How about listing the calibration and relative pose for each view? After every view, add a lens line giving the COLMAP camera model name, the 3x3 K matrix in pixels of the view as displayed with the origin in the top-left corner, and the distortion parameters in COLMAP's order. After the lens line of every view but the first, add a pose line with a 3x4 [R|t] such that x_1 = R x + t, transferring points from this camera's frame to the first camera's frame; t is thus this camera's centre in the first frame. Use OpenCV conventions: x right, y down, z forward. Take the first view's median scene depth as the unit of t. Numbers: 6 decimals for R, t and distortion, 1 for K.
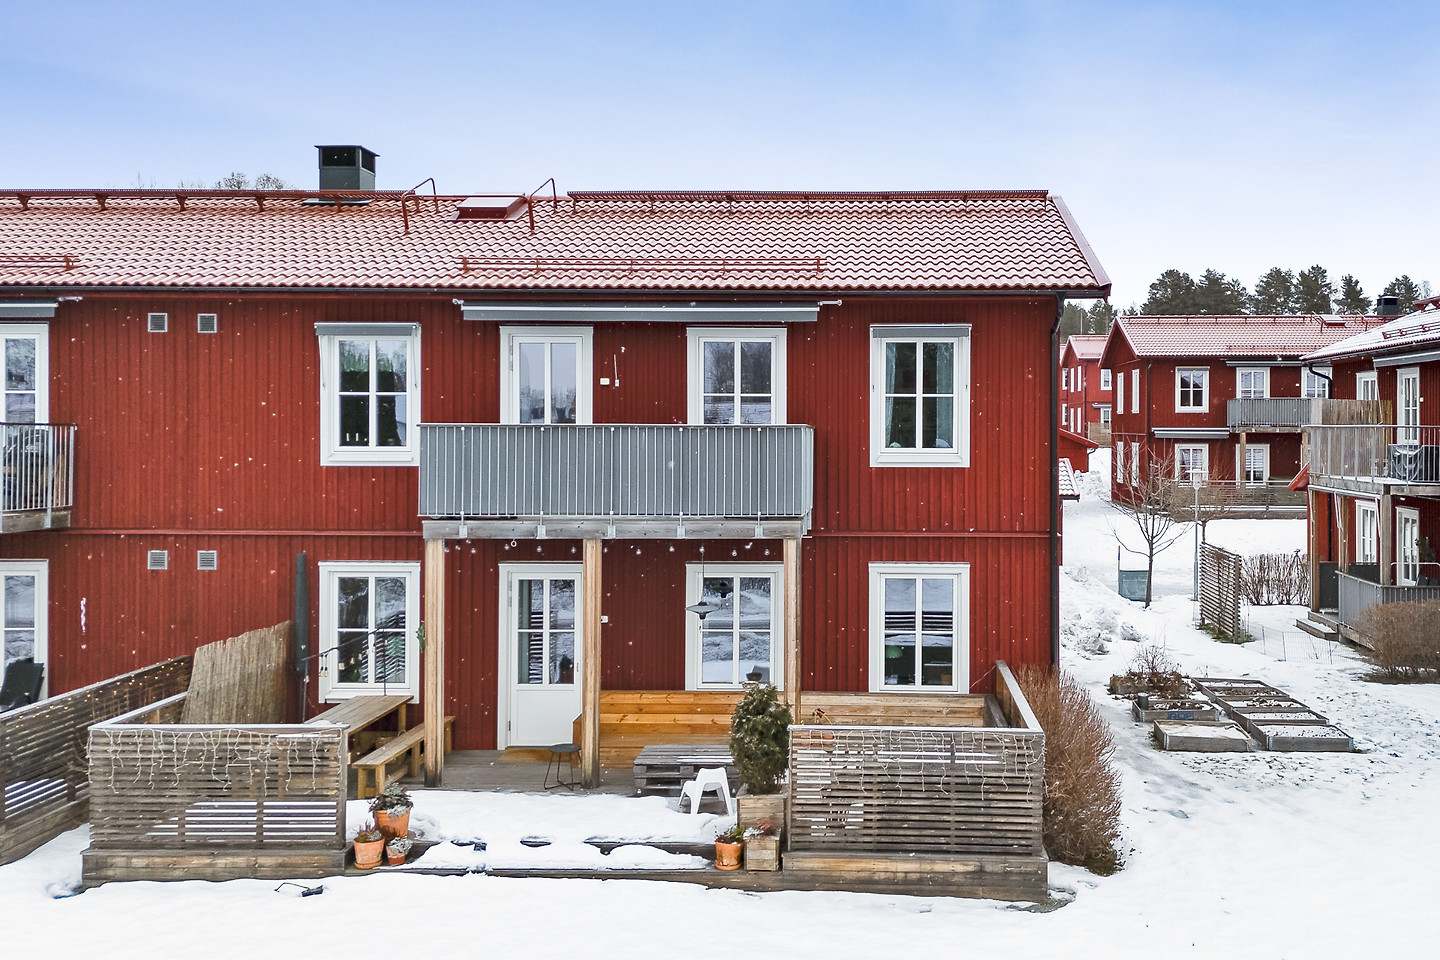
lens RADIAL K [[1093.7, 0, 666.2], [0, 1093.7, 472.4], [0, 0, 1]] dist [0.069007, -0.074787]
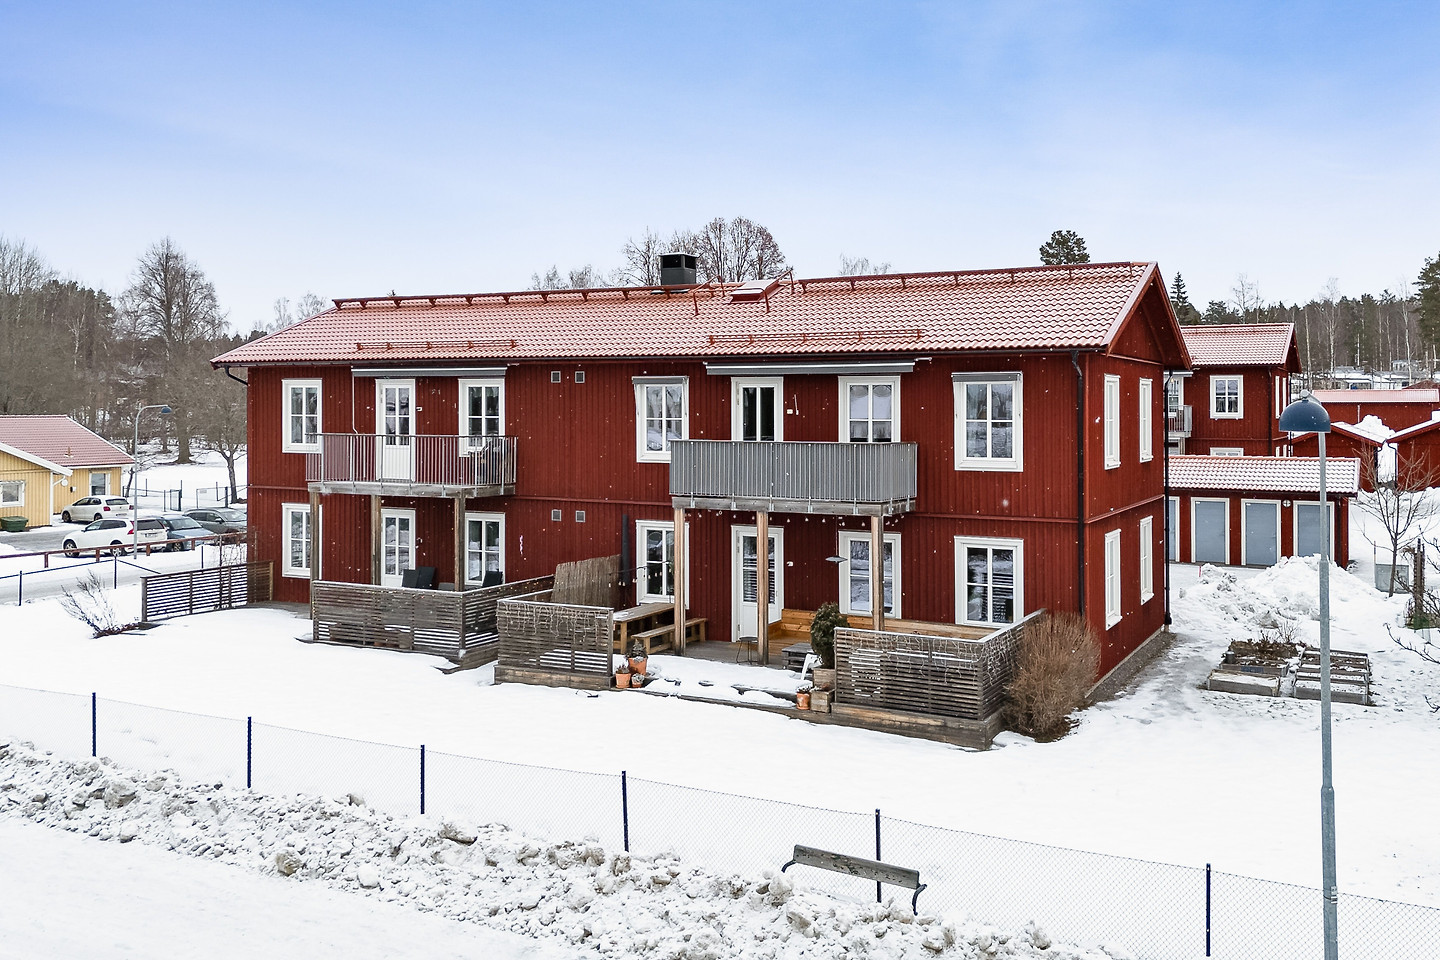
lens RADIAL K [[1049.4, 0, 734.1], [0, 1049.4, 477.8], [0, 0, 1]] dist [0.104605, -0.086822]
pose [[0.915117, 0.023269, -0.402517, 0.506964], [-0.013126, 0.999523, 0.027941, -0.031782], [0.402975, -0.020286, 0.914986, -0.431201]]
